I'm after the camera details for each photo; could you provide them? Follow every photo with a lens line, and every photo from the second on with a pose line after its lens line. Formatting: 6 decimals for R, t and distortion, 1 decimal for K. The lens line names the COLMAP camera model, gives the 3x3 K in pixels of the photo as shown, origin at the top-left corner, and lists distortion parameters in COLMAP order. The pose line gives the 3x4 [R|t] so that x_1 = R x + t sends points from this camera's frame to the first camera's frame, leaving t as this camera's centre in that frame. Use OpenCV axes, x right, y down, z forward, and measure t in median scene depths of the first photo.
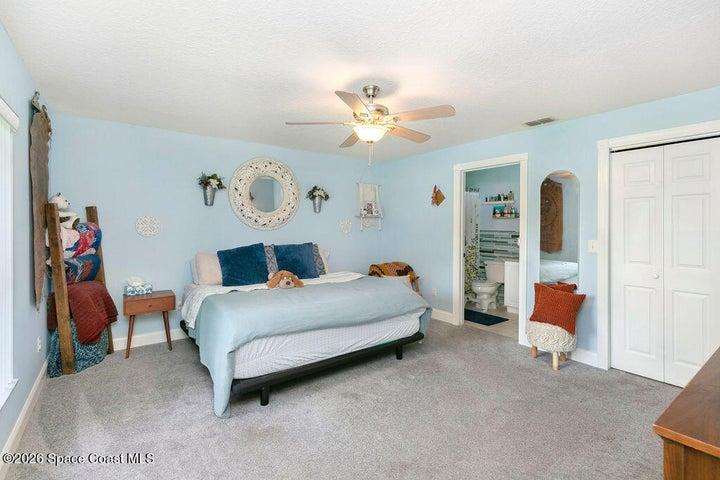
lens RADIAL K [[337.4, 0, 362.8], [0, 337.4, 234.7], [0, 0, 1]] dist [0.007223, 0.000226]
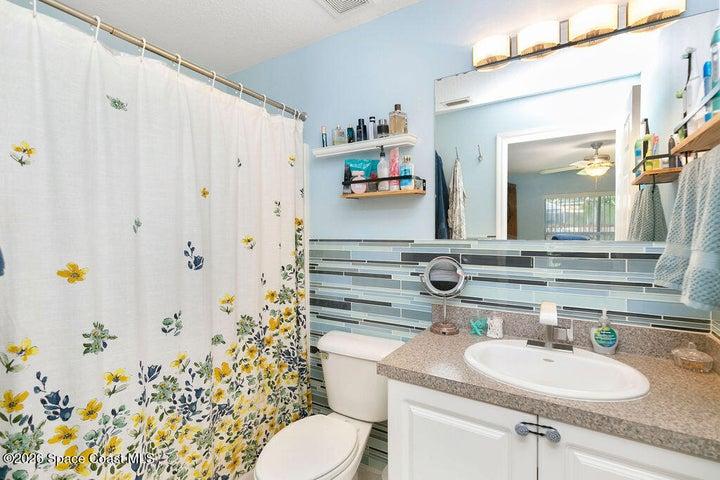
lens RADIAL K [[337.4, 0, 362.8], [0, 337.4, 234.7], [0, 0, 1]] dist [0.007223, 0.000226]
pose [[0.931168, -0.008055, 0.364502, 0.352438], [0.015685, 0.999715, -0.017978, -0.013103], [-0.364253, 0.022458, 0.931029, 0.864373]]
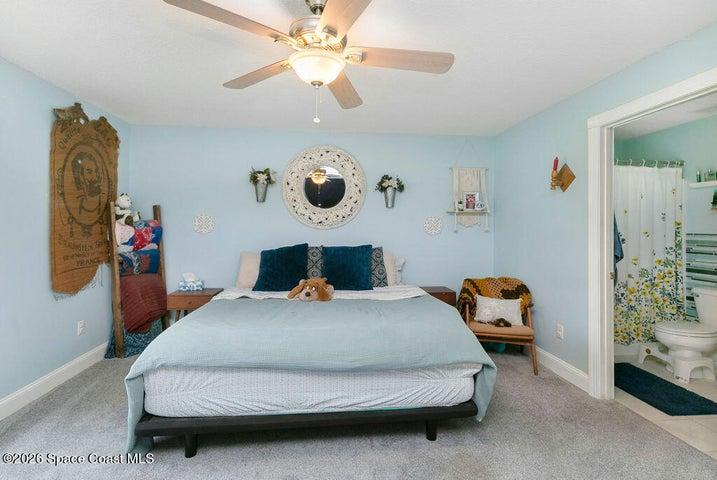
lens RADIAL K [[340.0, 0, 355.5], [0, 340.0, 227.6], [0, 0, 1]] dist [0.006751, -0.000208]
pose [[0.852971, 0.002497, -0.521953, 0.219883], [-0.018257, 0.999519, -0.025053, 0.002821], [0.521640, 0.030899, 0.852606, 0.275029]]
